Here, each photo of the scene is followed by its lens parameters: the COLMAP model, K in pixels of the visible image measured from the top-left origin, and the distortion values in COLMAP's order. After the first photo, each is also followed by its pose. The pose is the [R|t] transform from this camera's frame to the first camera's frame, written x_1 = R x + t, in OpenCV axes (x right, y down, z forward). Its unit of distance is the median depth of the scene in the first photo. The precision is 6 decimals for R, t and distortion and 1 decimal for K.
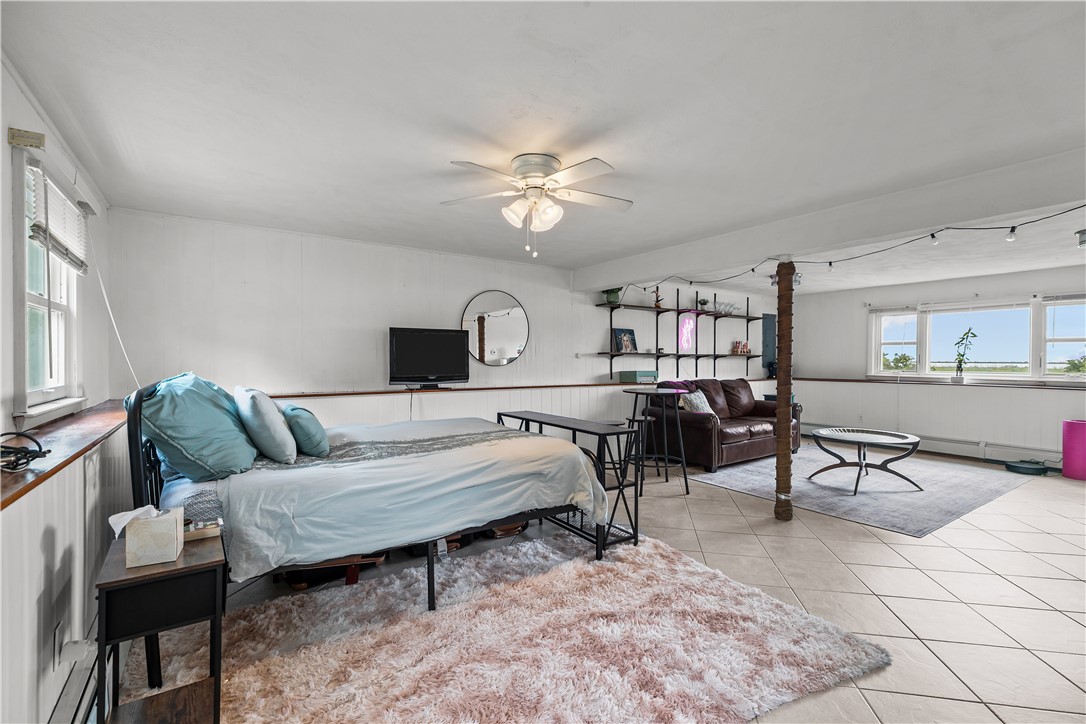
lens RADIAL K [[491.8, 0, 548.2], [0, 491.8, 358.2], [0, 0, 1]] dist [0.003762, -0.000003]
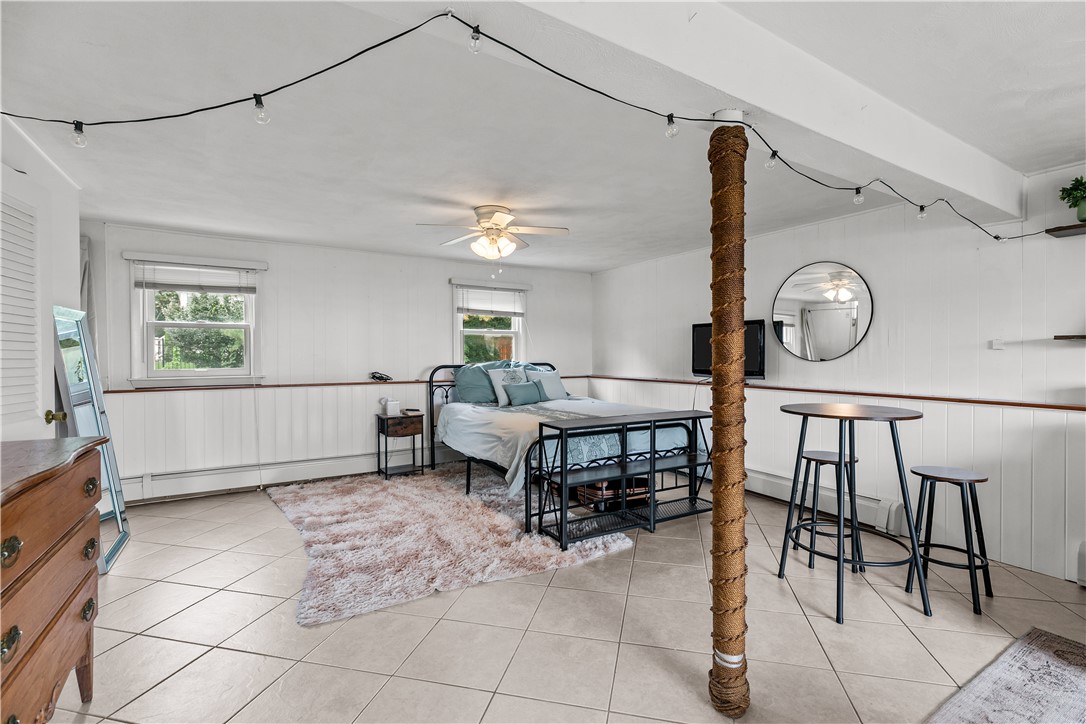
lens RADIAL K [[491.8, 0, 549.6], [0, 491.8, 362.7], [0, 0, 1]] dist [0.003762, -0.000003]
pose [[-0.057266, 0.018931, -0.998179, 0.853474], [0.007524, 0.999800, 0.018530, 0.000146], [0.998331, -0.006449, -0.057397, 0.789568]]
